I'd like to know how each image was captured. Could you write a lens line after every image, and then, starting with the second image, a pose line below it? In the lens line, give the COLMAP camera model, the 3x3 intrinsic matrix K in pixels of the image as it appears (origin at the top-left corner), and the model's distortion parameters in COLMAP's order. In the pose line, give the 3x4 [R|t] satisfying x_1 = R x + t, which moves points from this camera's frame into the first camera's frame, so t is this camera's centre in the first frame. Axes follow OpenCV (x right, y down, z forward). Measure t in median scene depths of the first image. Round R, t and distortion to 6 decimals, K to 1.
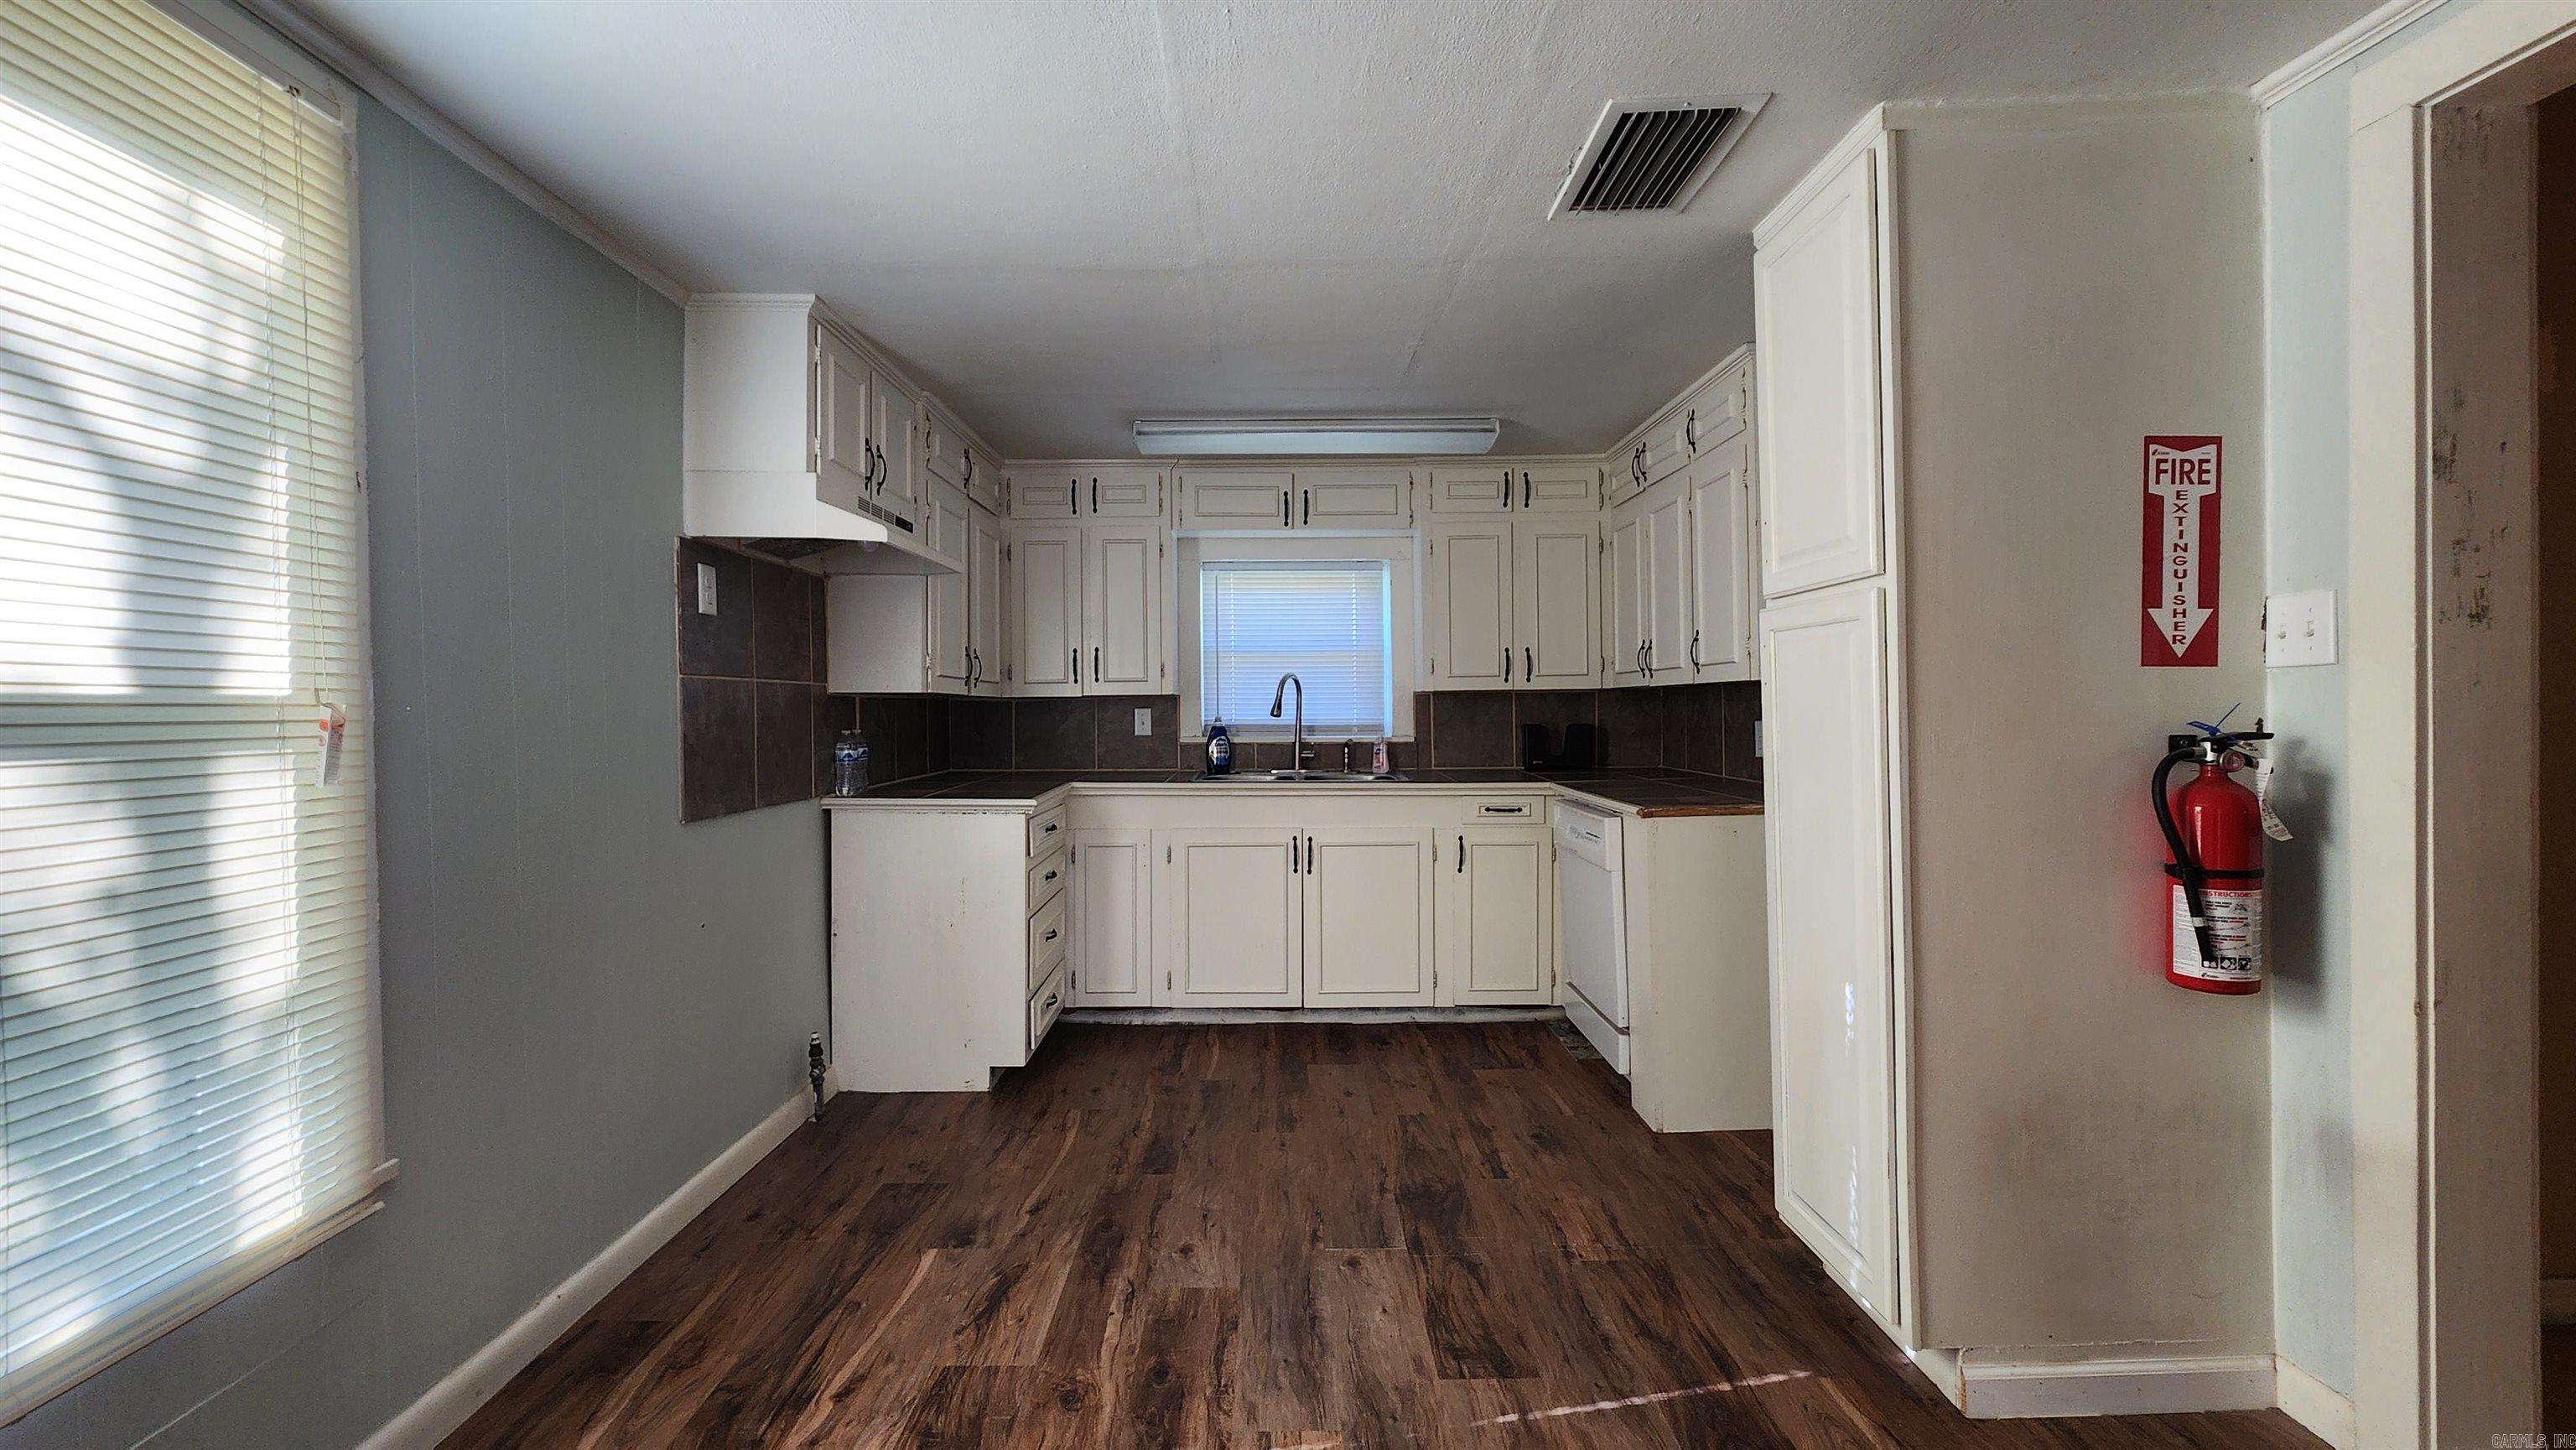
lens RADIAL K [[1060.3, 0, 1282.2], [0, 1060.3, 715.1], [0, 0, 1]] dist [0.001500, 0.000570]
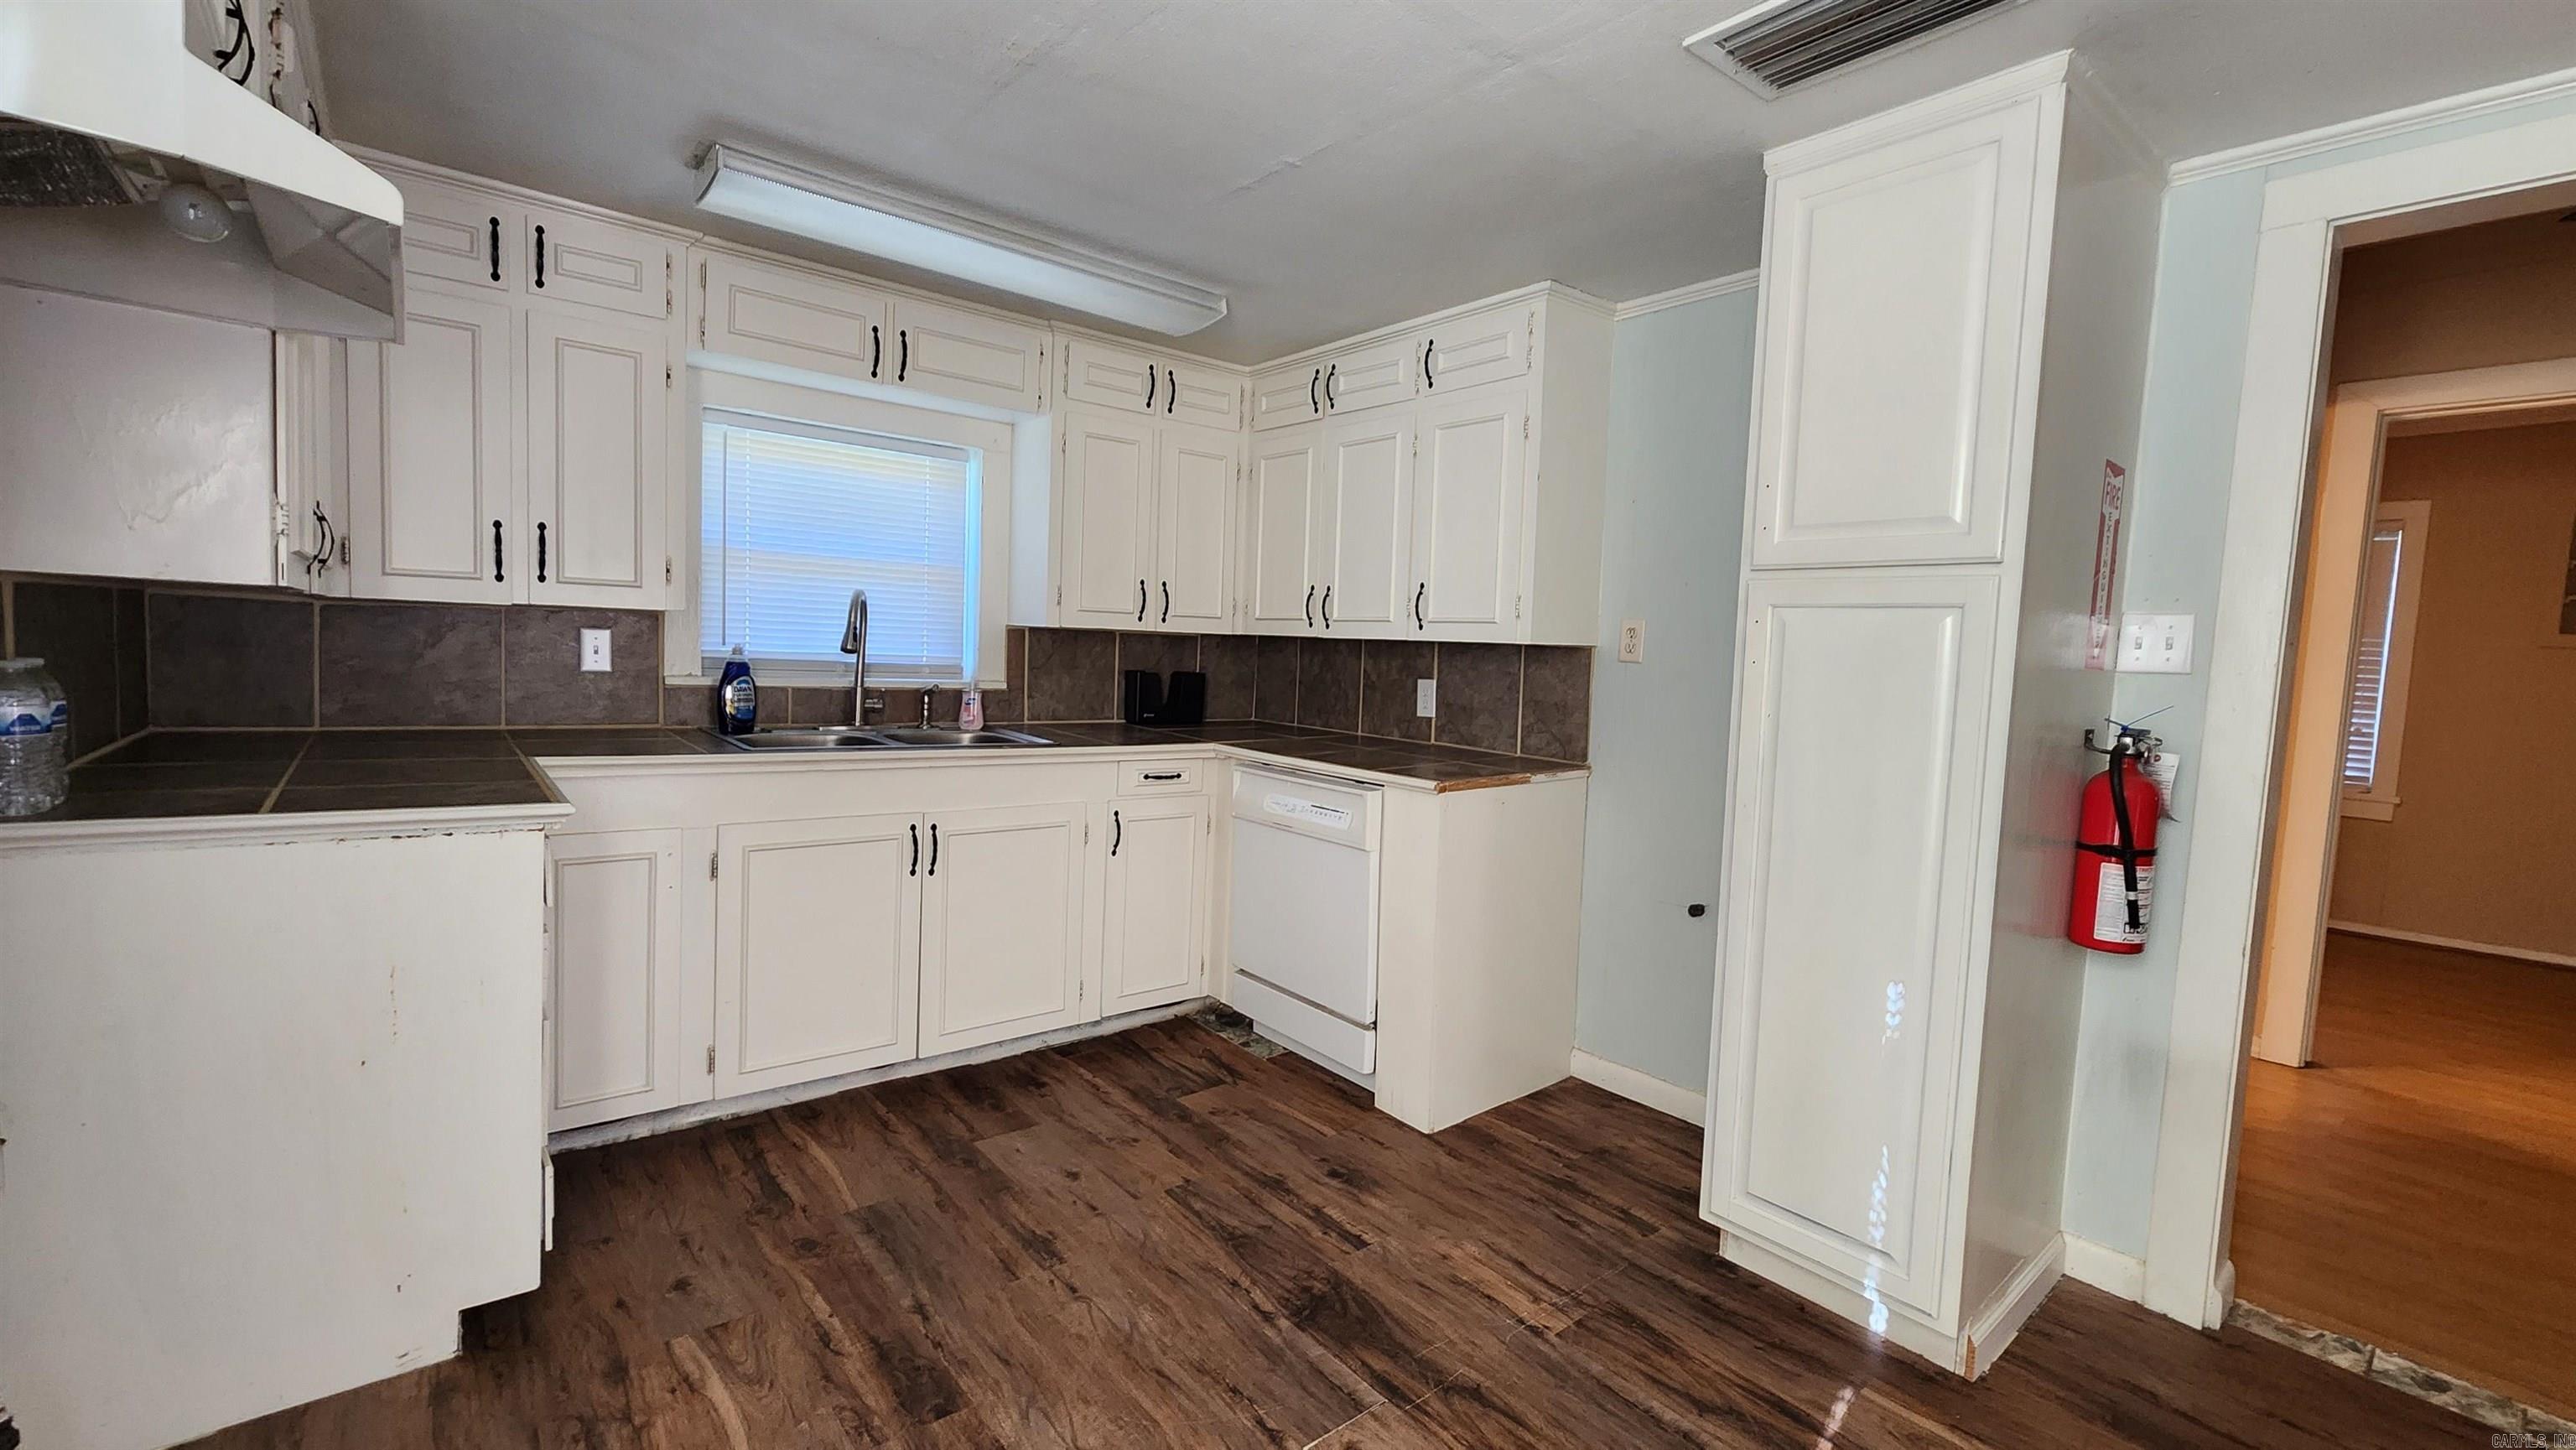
lens RADIAL K [[1057.4, 0, 1283.9], [0, 1057.4, 718.8], [0, 0, 1]] dist [-0.002159, 0.000798]
pose [[0.775580, -0.001395, 0.631248, -0.264413], [-0.045216, 0.997306, 0.057758, -0.009213], [-0.629628, -0.073338, 0.773428, 0.329563]]
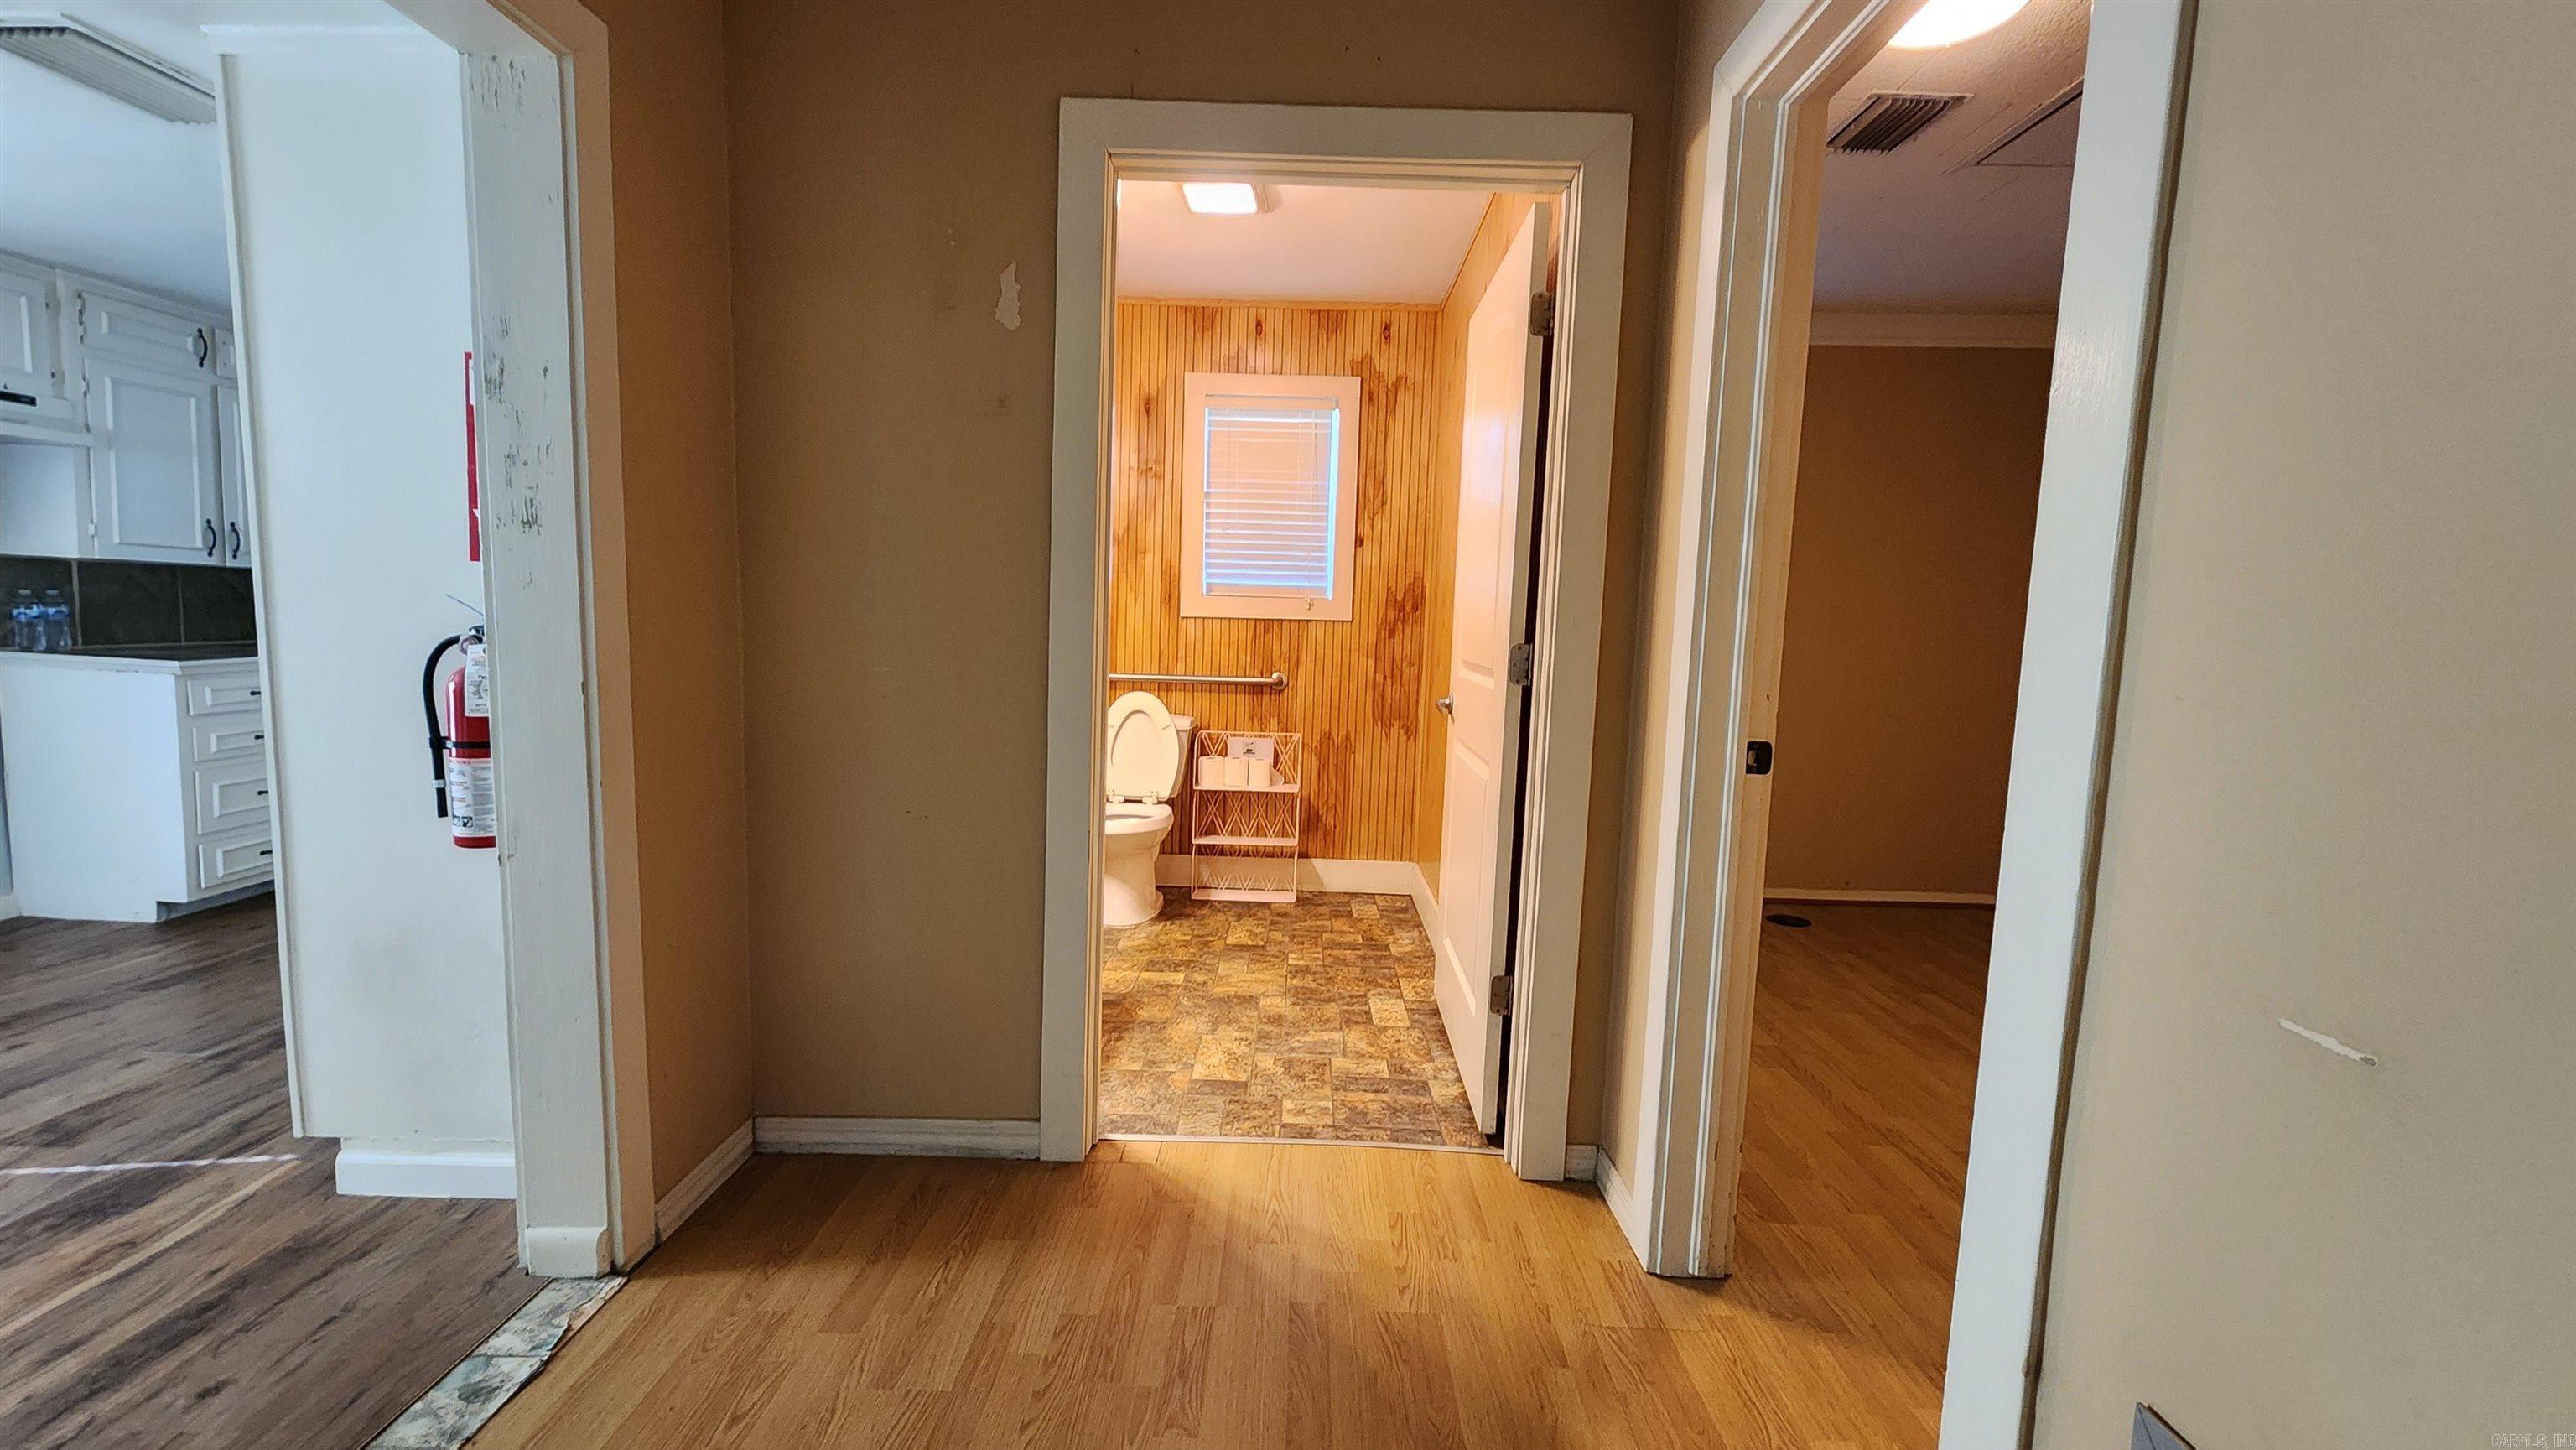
lens RADIAL K [[1067.0, 0, 1283.9], [0, 1067.0, 710.4], [0, 0, 1]] dist [0.000345, 0.000902]
pose [[0.998798, 0.044776, -0.019947, 0.836605], [-0.042899, 0.995350, 0.086250, -0.011324], [0.023716, -0.085291, 0.996074, -0.058495]]
